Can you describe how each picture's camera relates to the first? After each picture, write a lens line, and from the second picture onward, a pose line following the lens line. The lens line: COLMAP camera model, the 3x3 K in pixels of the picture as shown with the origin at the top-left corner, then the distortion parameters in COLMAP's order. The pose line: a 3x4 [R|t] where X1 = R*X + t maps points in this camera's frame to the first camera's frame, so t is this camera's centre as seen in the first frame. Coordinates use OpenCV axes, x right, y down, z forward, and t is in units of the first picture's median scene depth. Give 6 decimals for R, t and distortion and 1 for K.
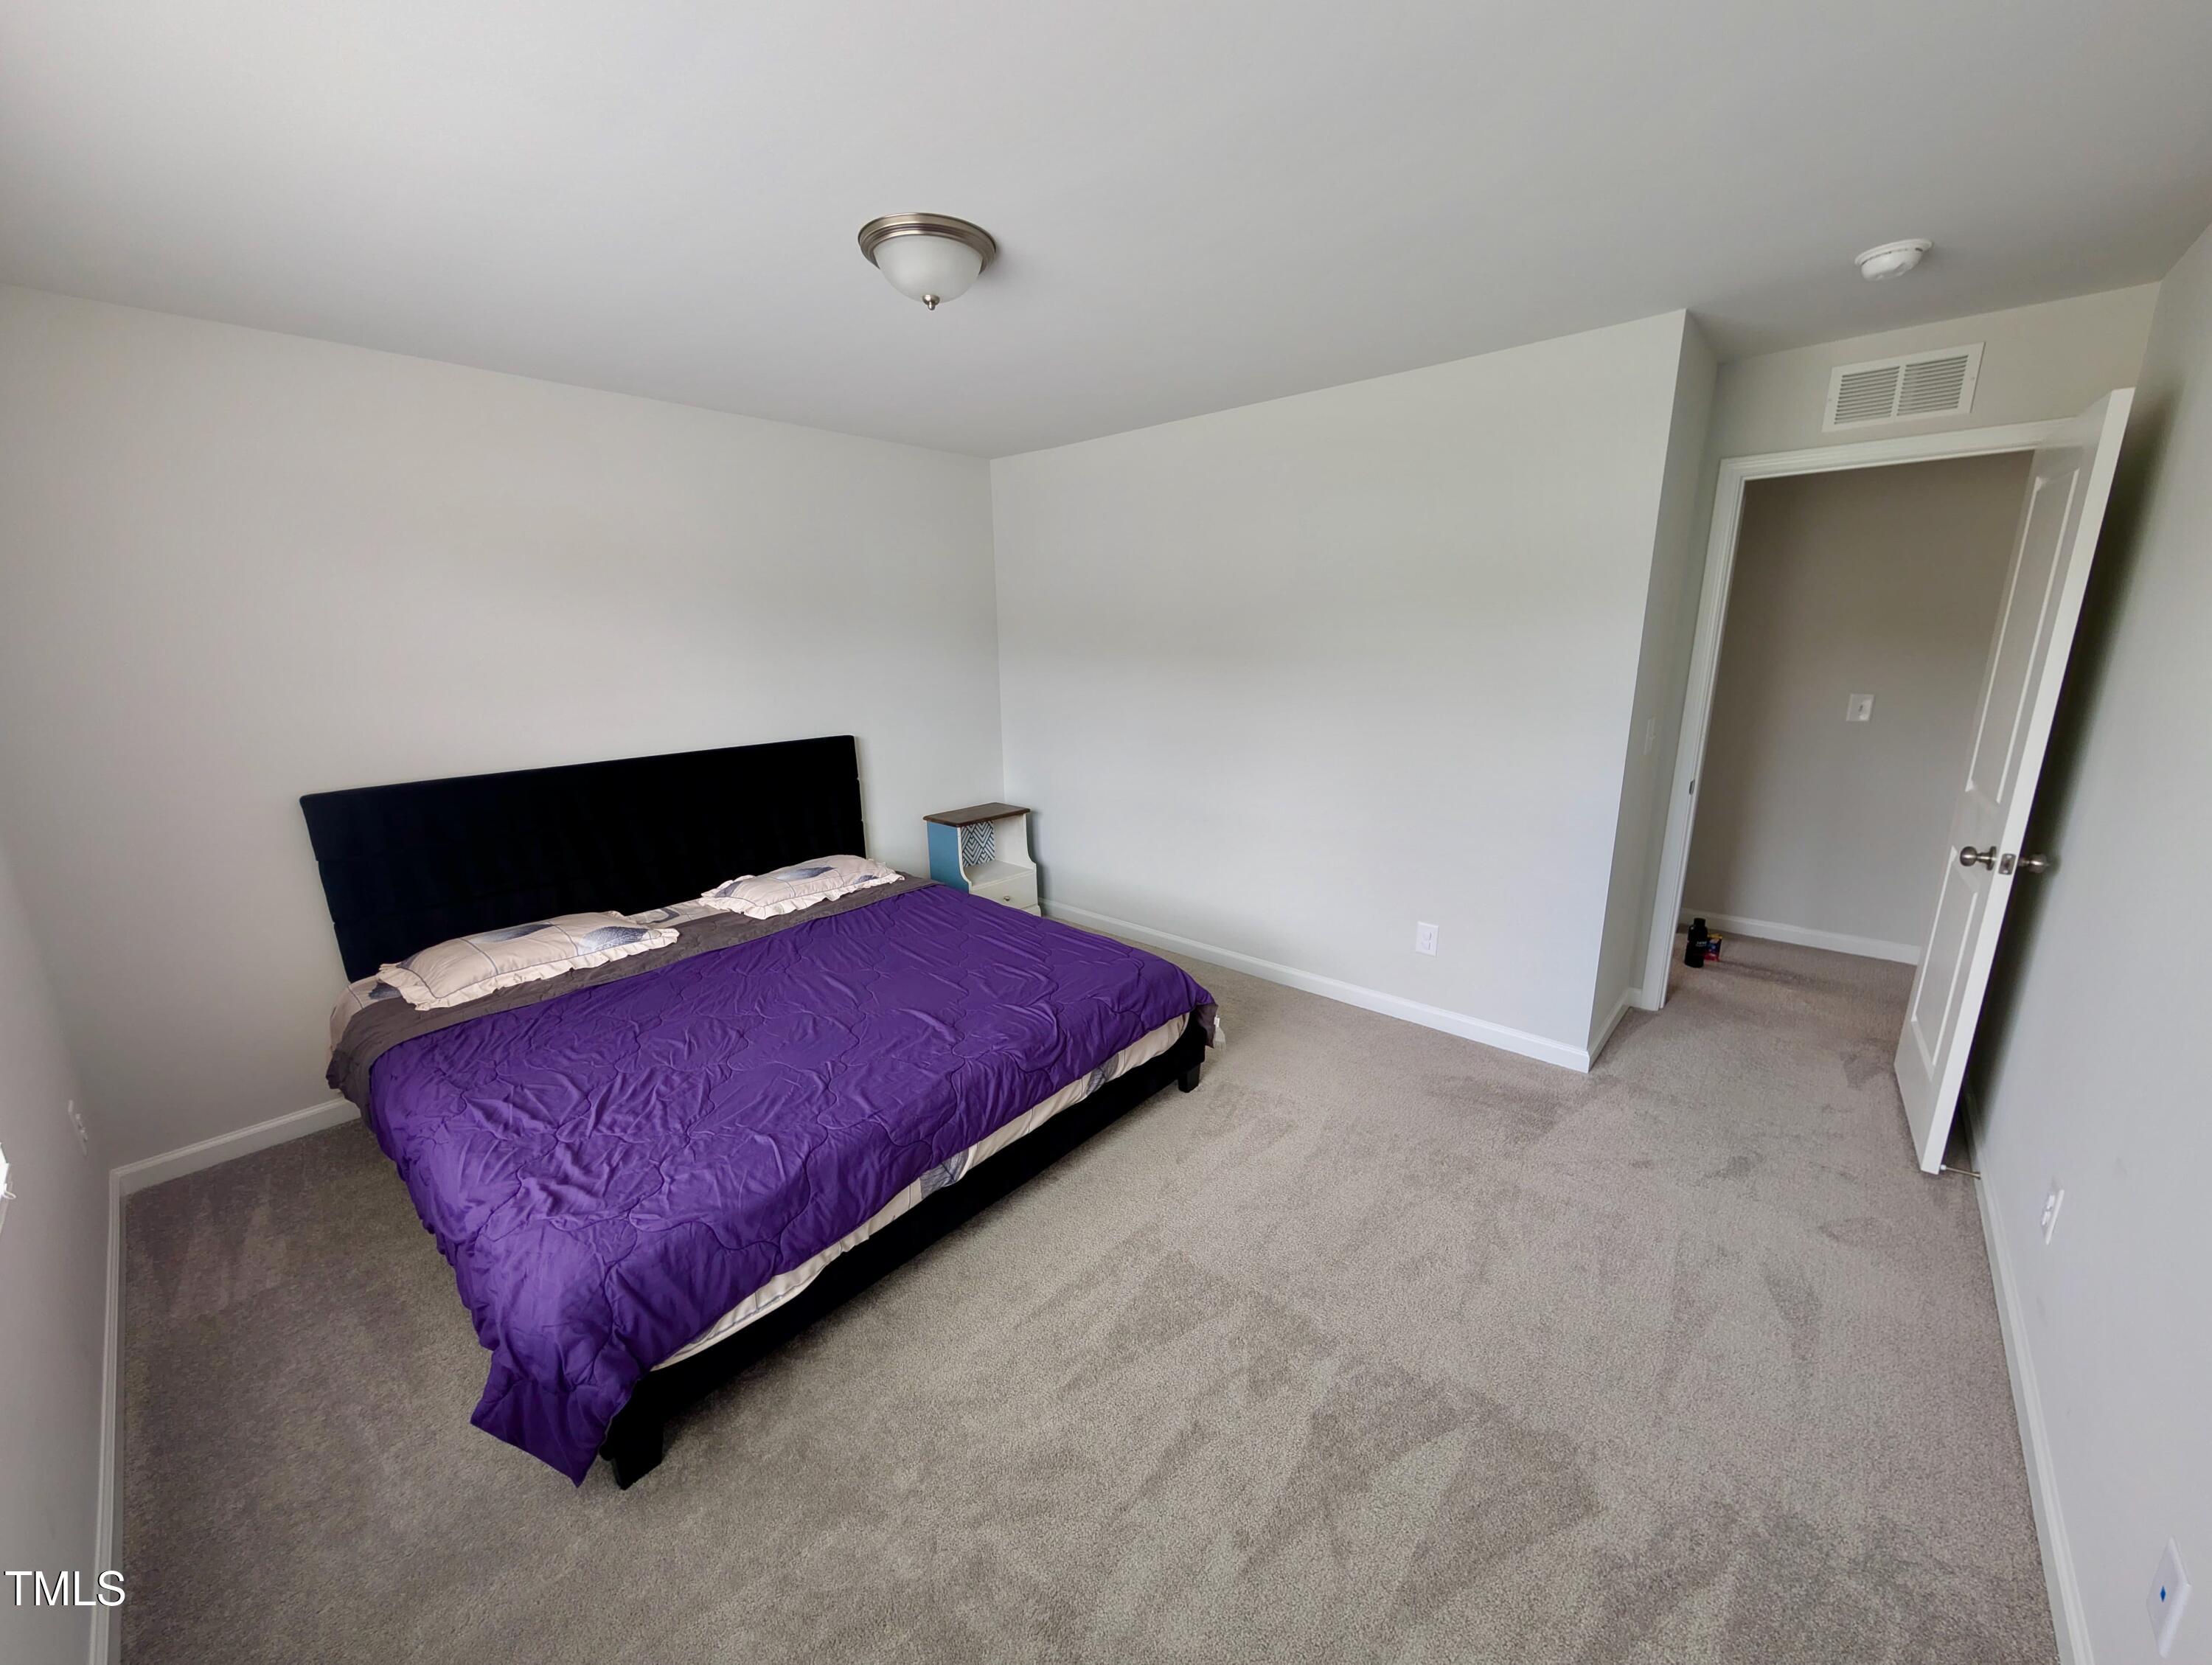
lens RADIAL K [[841.8, 0, 1095.2], [0, 841.8, 835.4], [0, 0, 1]] dist [-0.001217, -0.000148]
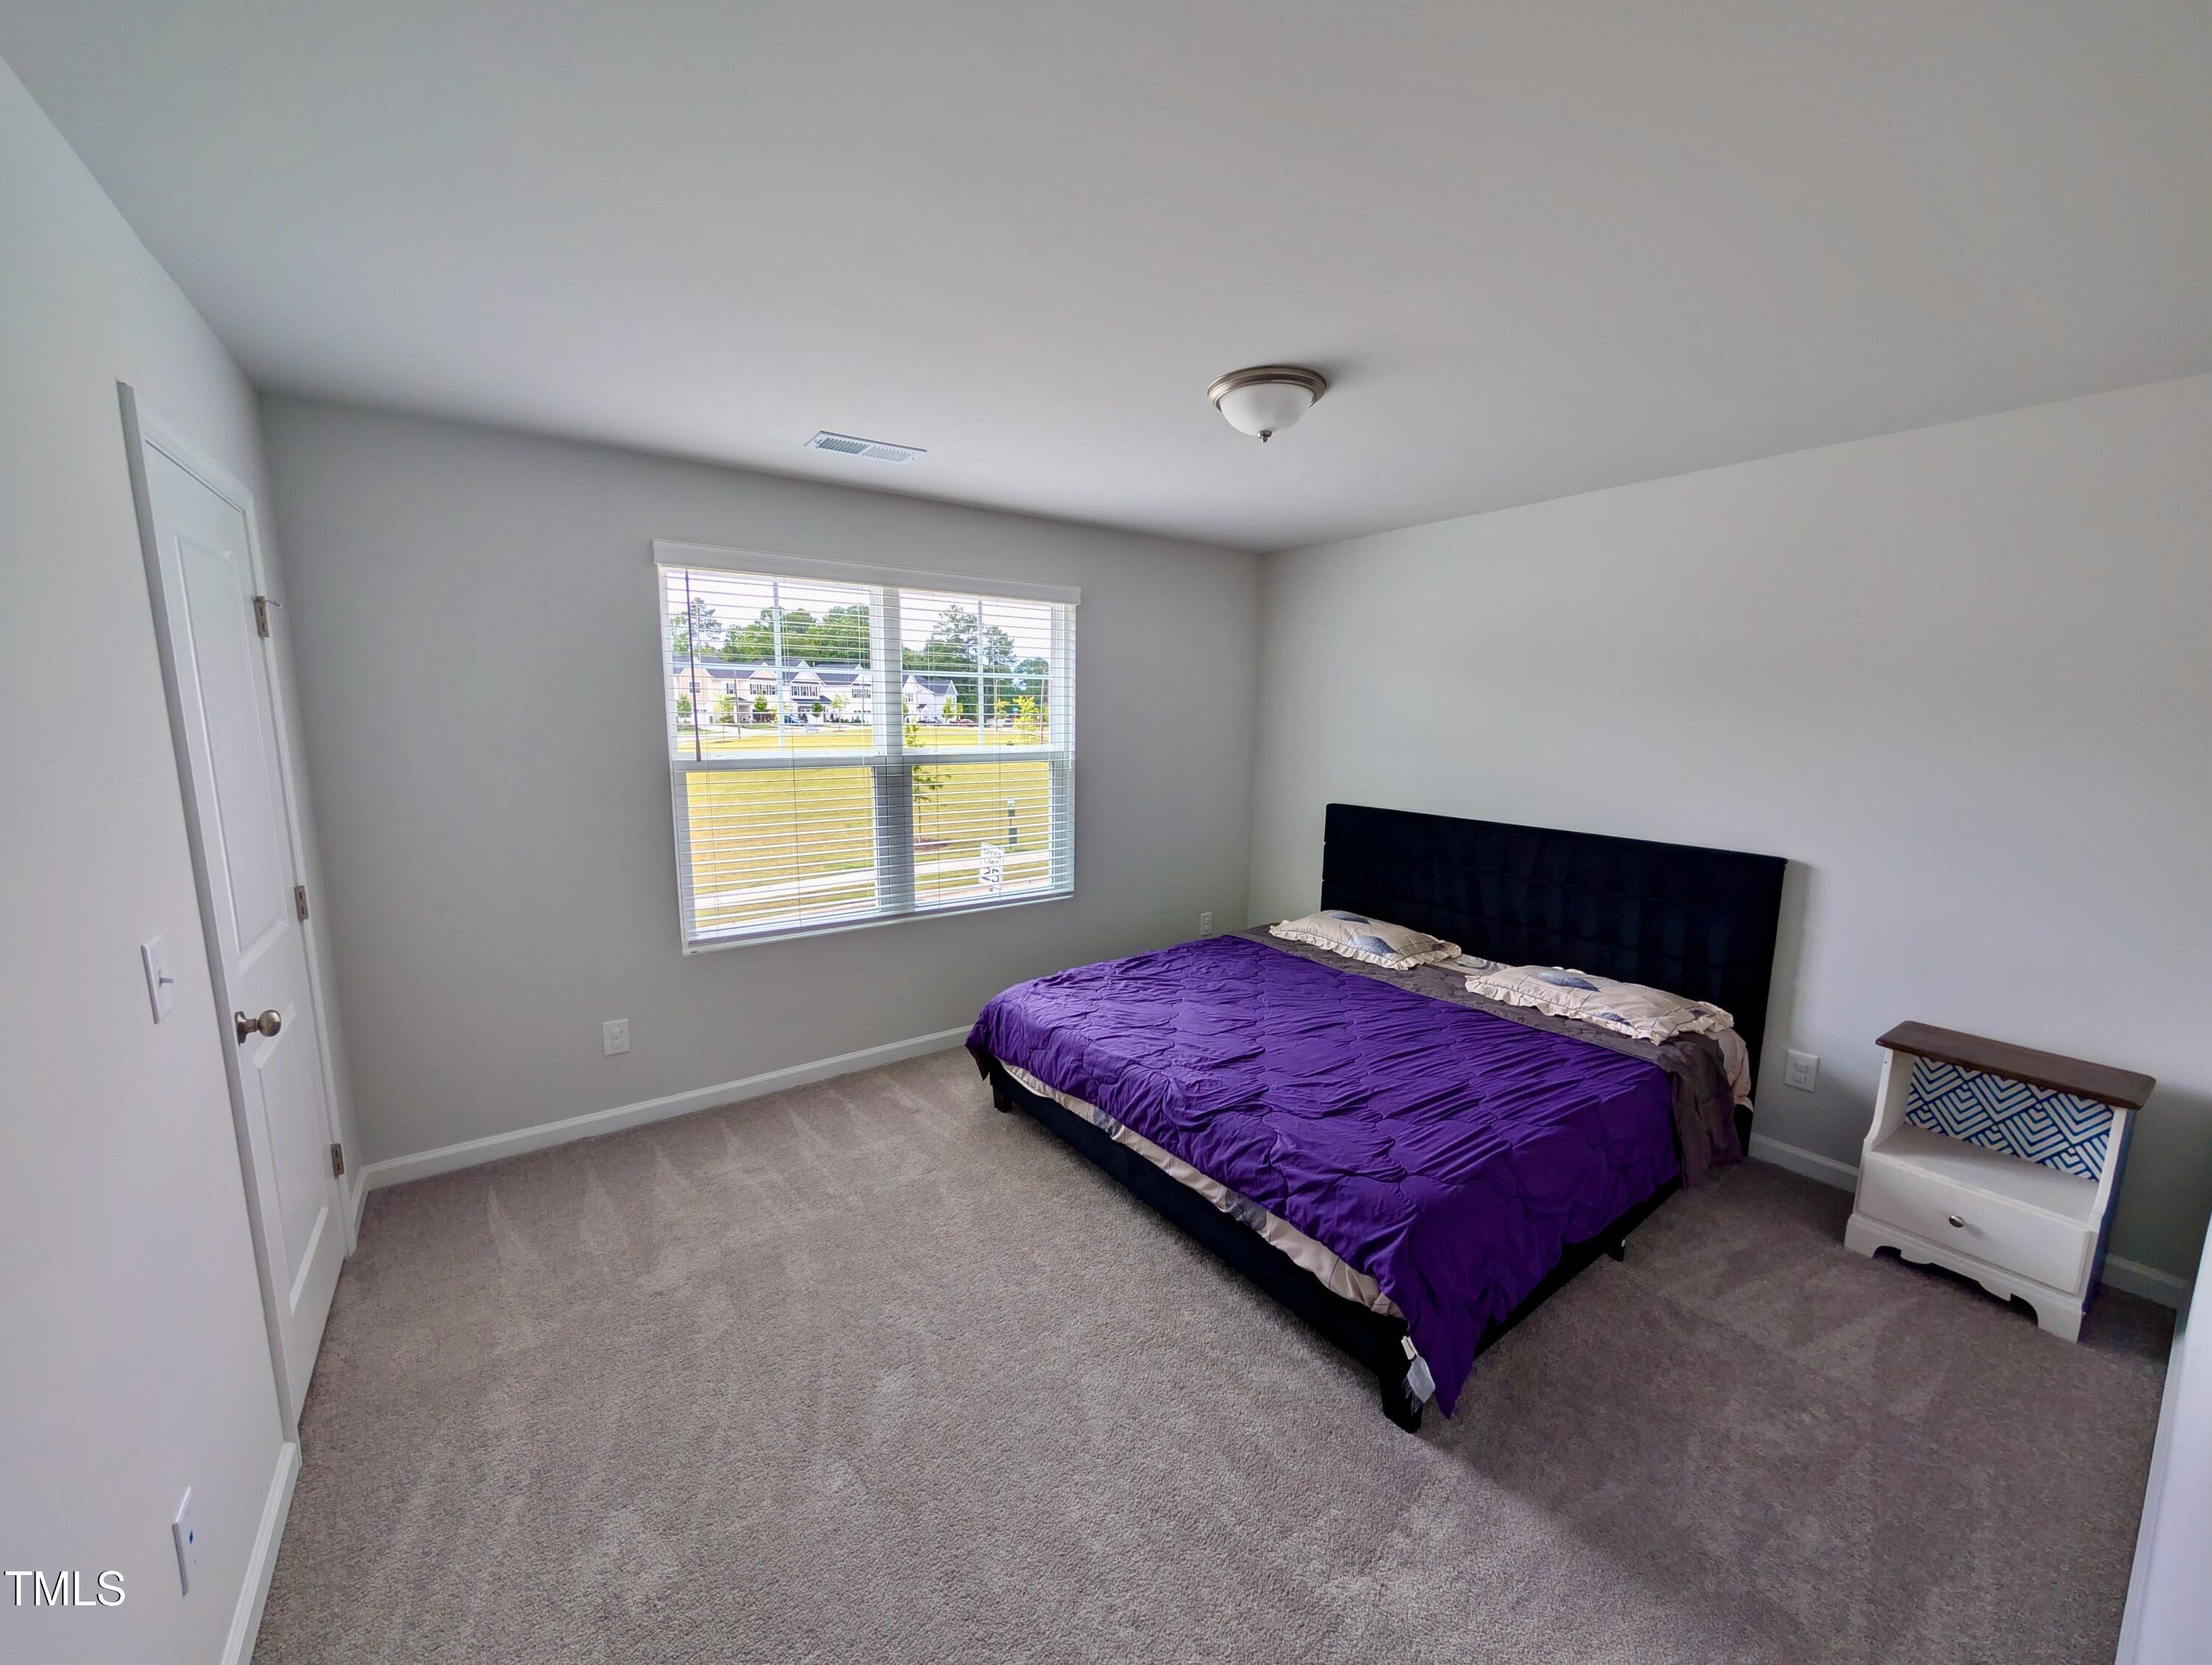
lens RADIAL K [[841.8, 0, 1095.9], [0, 841.8, 833.4], [0, 0, 1]] dist [-0.001217, -0.000148]
pose [[-0.220395, 0.157310, -0.962642, 0.746968], [-0.236235, 0.948919, 0.209153, -0.214825], [0.946371, 0.273506, -0.171975, 0.810921]]
